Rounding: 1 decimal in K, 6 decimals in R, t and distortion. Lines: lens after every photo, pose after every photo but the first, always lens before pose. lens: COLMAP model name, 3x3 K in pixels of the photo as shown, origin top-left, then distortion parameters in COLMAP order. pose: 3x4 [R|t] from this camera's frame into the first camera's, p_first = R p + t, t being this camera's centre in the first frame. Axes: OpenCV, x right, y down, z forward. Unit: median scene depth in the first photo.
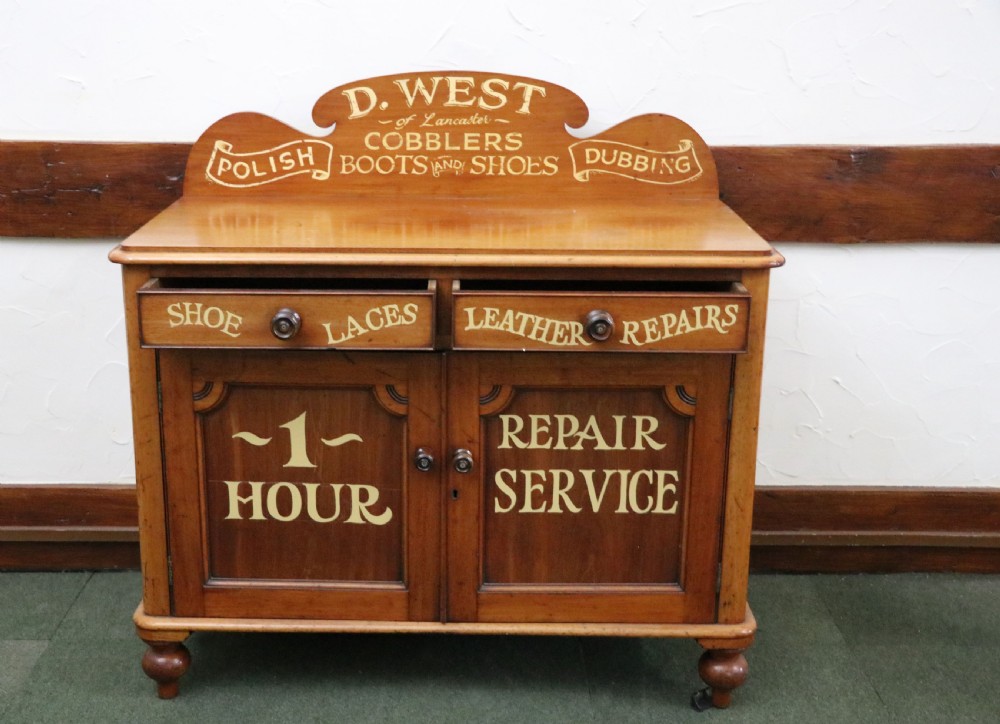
lens RADIAL K [[1336.5, 0, 440.1], [0, 1336.5, 372.0], [0, 0, 1]] dist [0.033512, 0.000000]
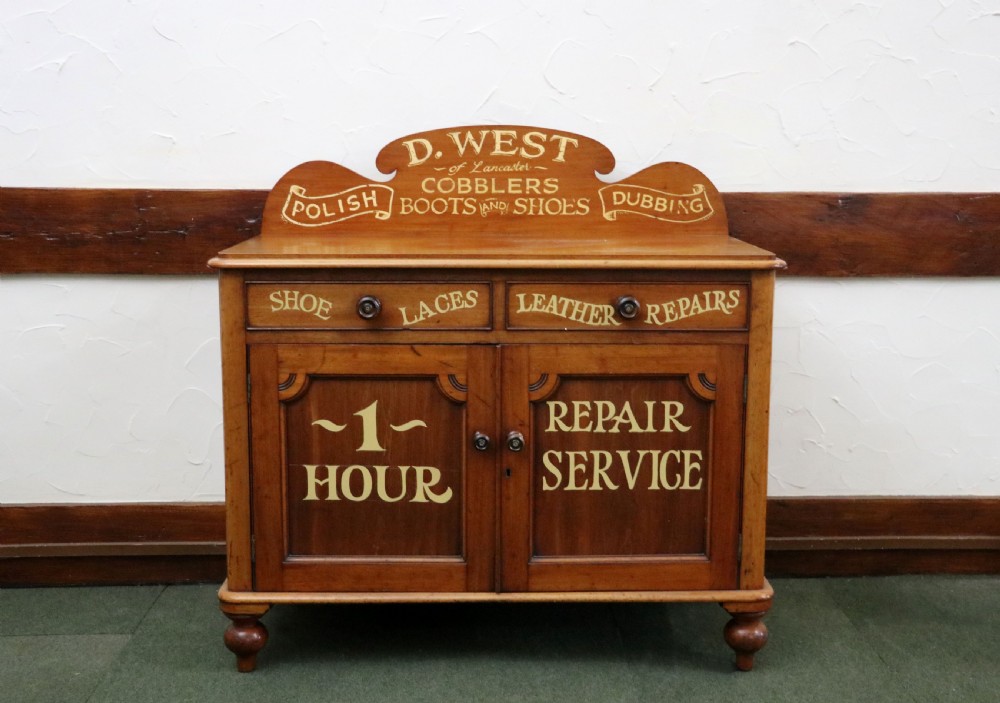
lens RADIAL K [[1324.9, 0, 515.8], [0, 1324.9, 350.8], [0, 0, 1]] dist [0.003344, 0.000000]
pose [[0.998763, -0.005077, 0.049457, -0.032639], [0.011430, 0.991573, -0.129041, 0.116271], [-0.048385, 0.129446, 0.990405, -0.113064]]
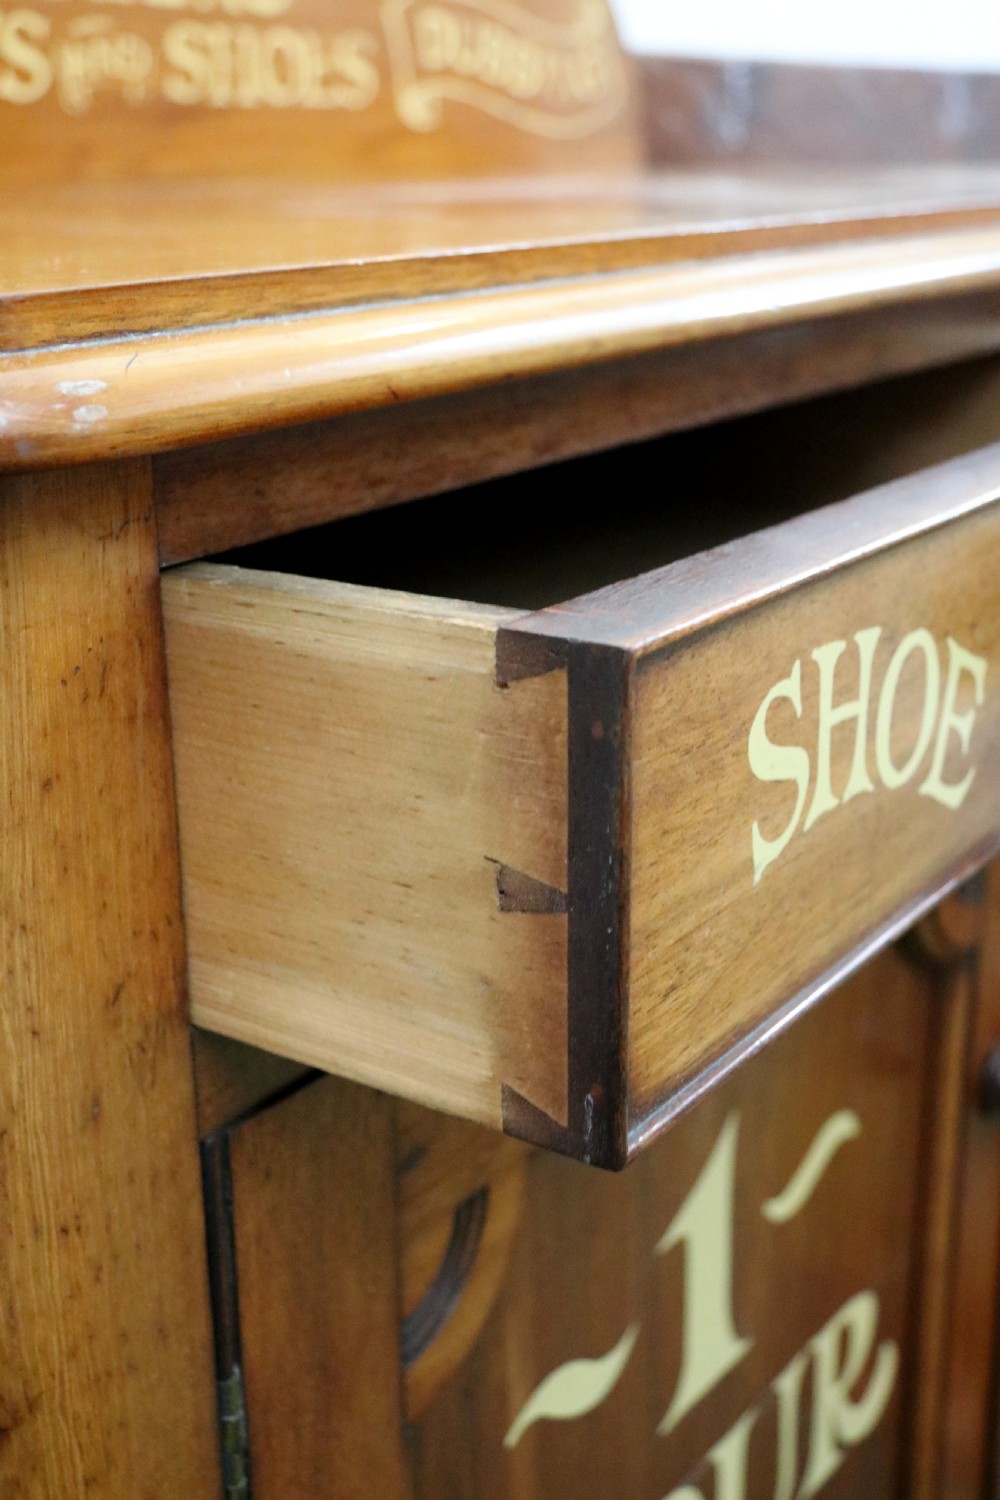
lens RADIAL K [[1810.0, 0, 498.5], [0, 1810.0, 754.4], [0, 0, 1]] dist [-0.001834, 0.000000]
pose [[0.566801, -0.271307, 0.777901, -0.267896], [0.239862, 0.957659, 0.159231, -0.070845], [-0.788164, 0.096337, 0.607878, 0.776592]]
